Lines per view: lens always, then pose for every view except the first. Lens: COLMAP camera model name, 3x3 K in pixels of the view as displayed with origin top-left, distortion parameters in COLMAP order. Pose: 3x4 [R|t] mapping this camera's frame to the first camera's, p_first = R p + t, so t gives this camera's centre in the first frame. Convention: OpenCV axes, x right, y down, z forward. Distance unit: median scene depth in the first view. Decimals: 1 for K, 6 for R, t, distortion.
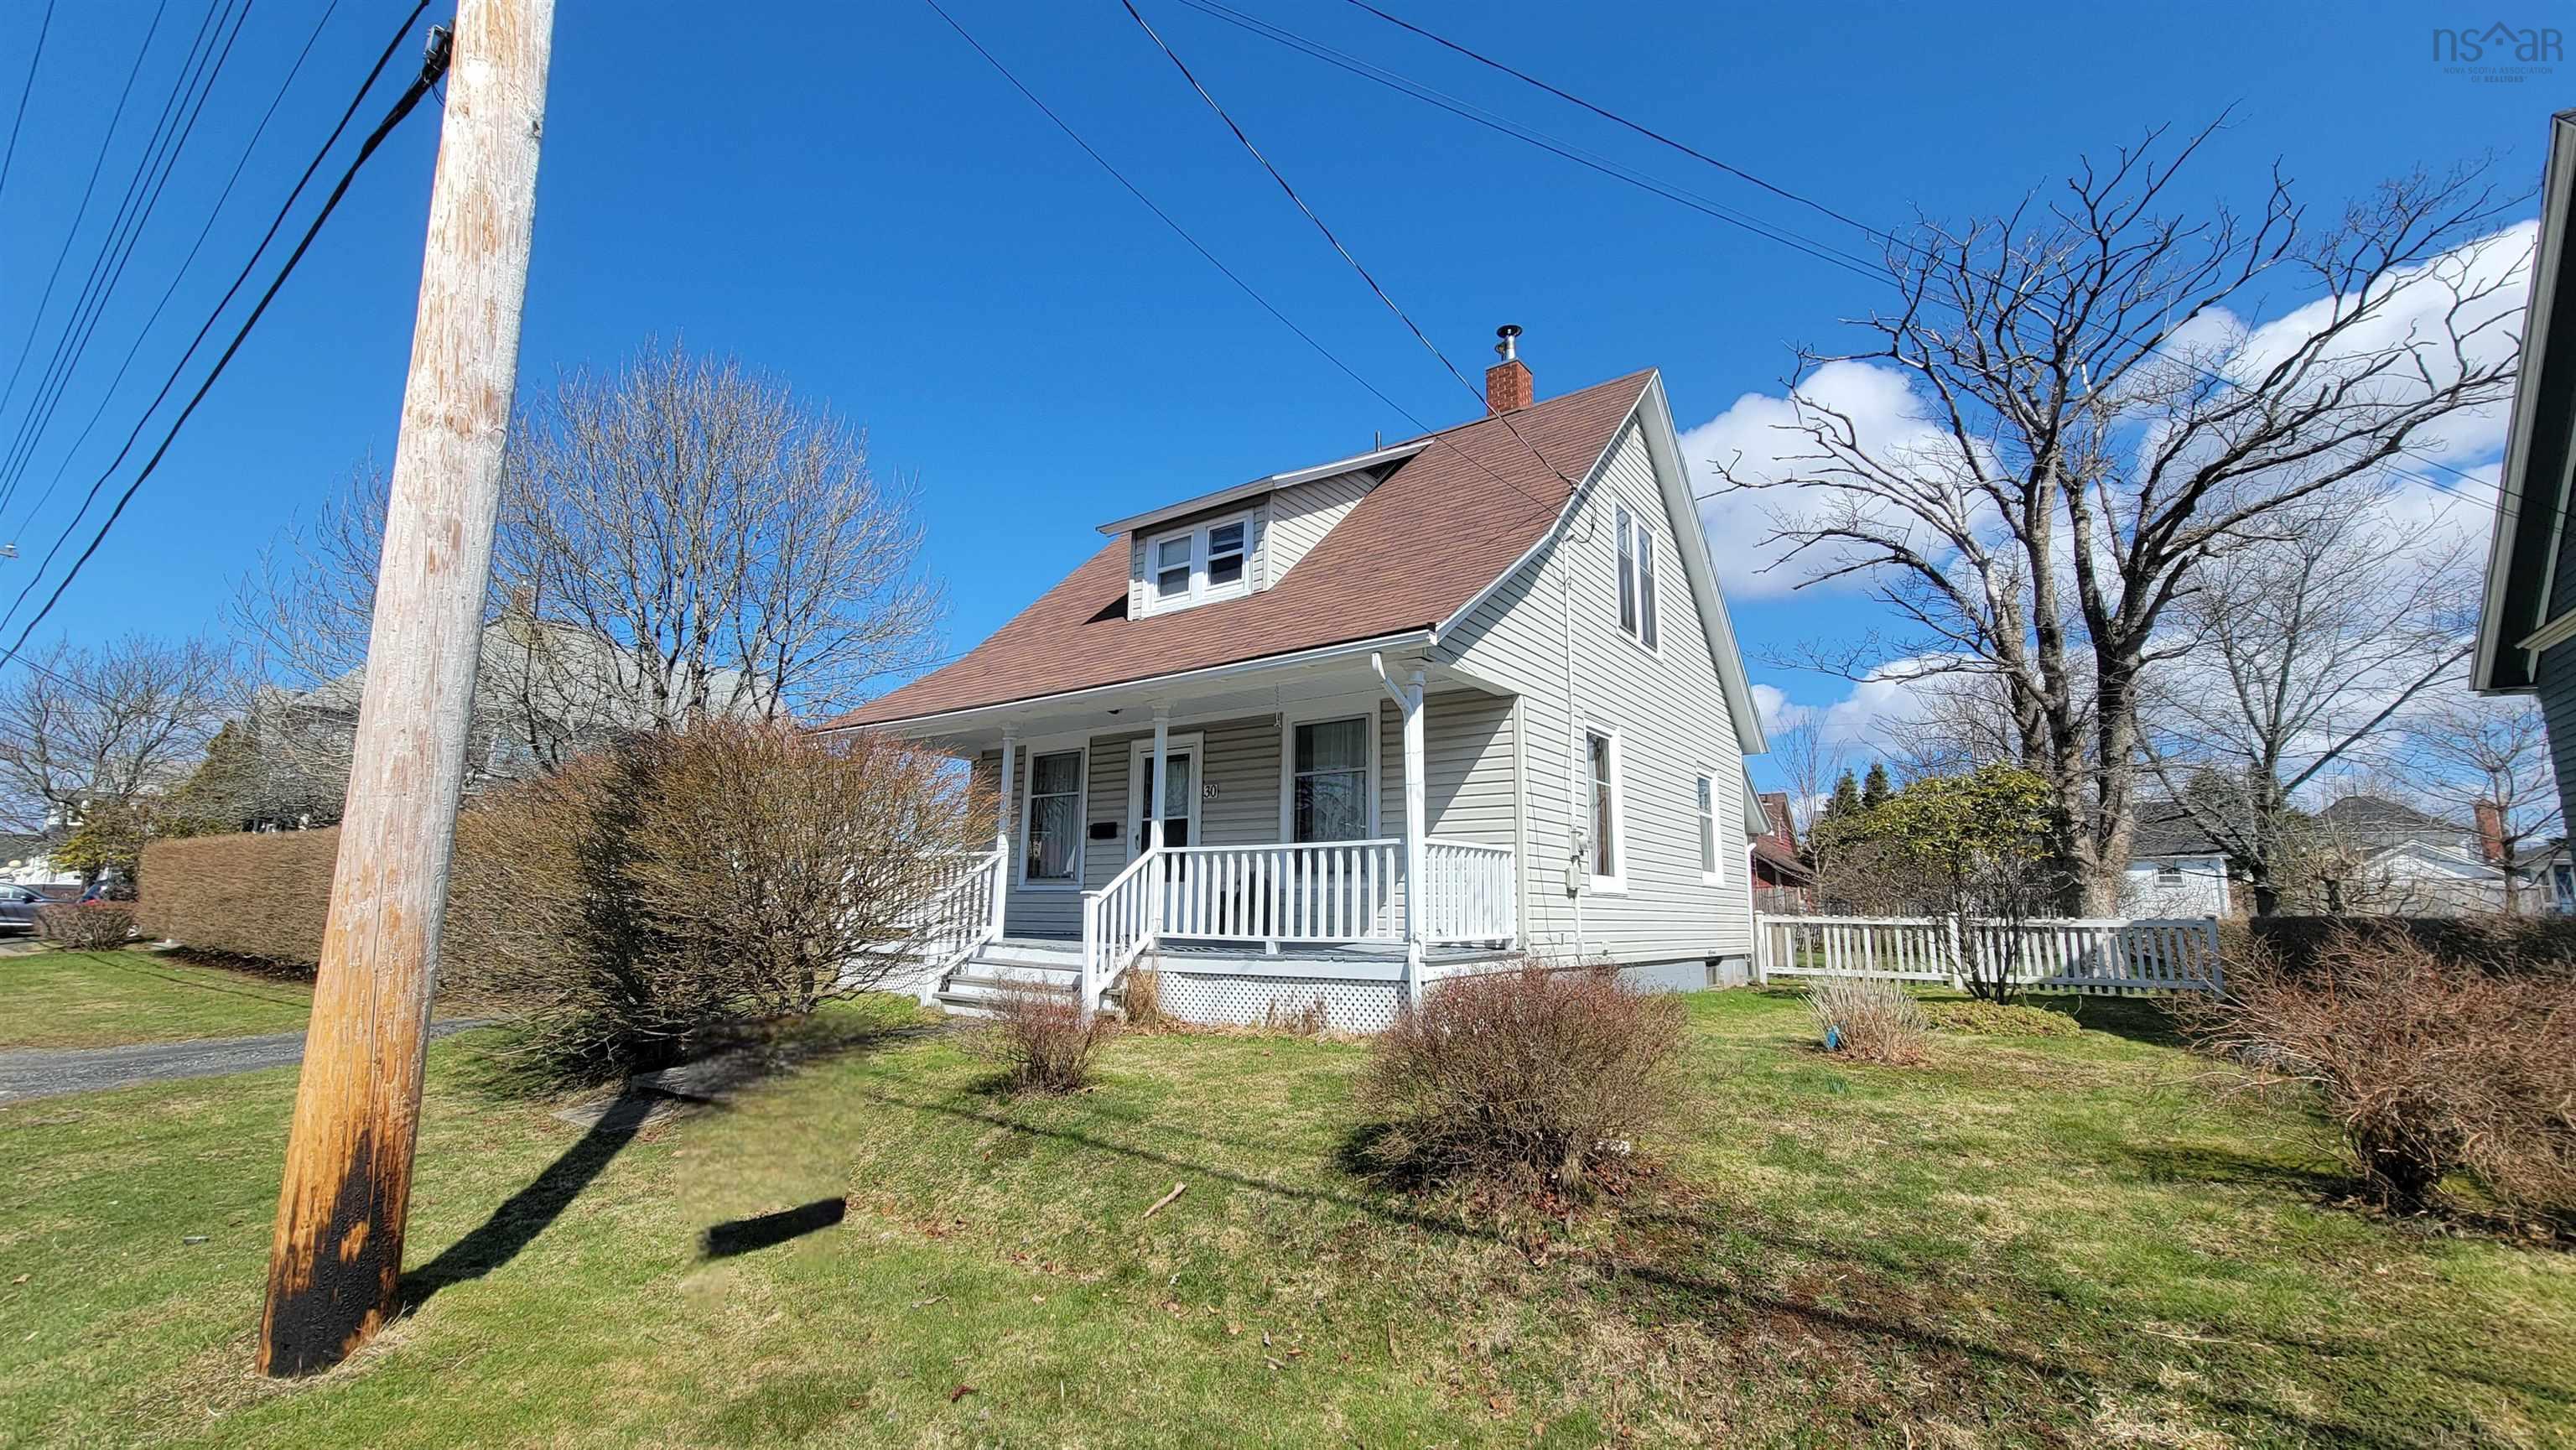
lens RADIAL K [[1032.8, 0, 1254.3], [0, 1032.8, 732.6], [0, 0, 1]] dist [-0.002358, -0.000142]
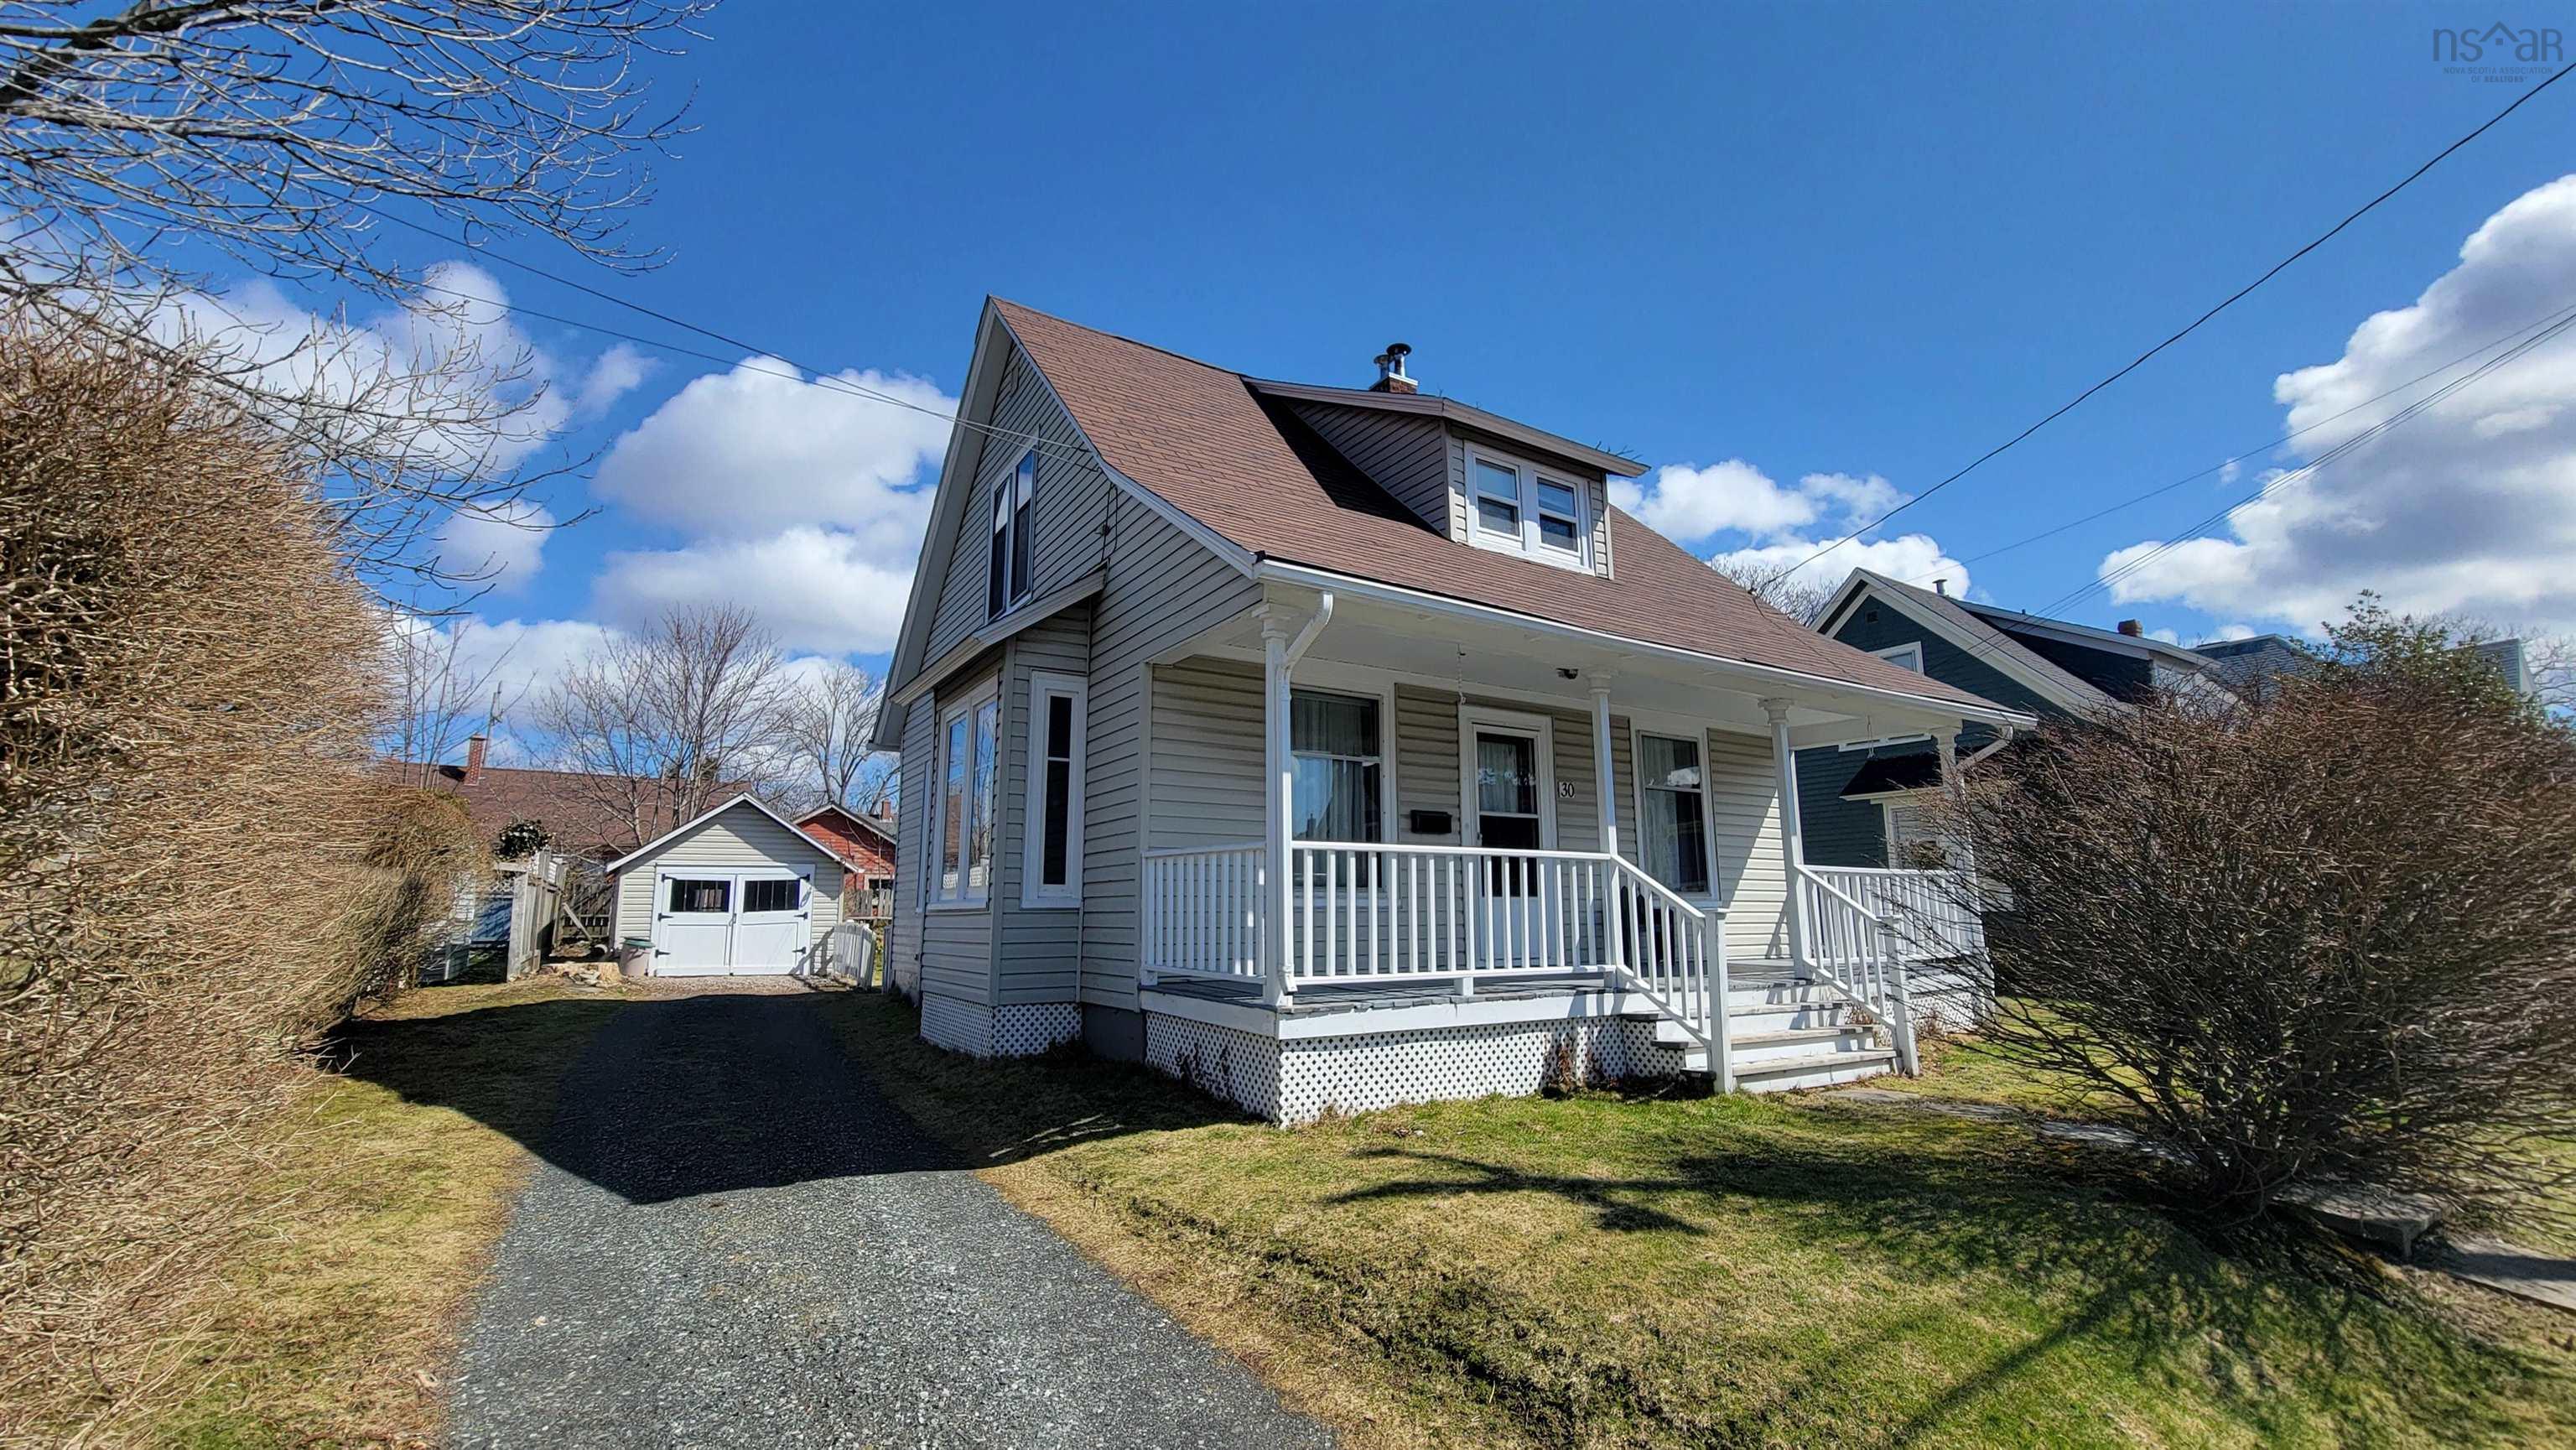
lens RADIAL K [[1032.8, 0, 1254.3], [0, 1032.8, 732.6], [0, 0, 1]] dist [-0.002358, -0.000142]
pose [[0.385606, 0.140216, 0.911947, -0.845256], [-0.151300, 0.984615, -0.087414, 0.114683], [-0.910174, -0.104271, 0.400889, 0.831672]]
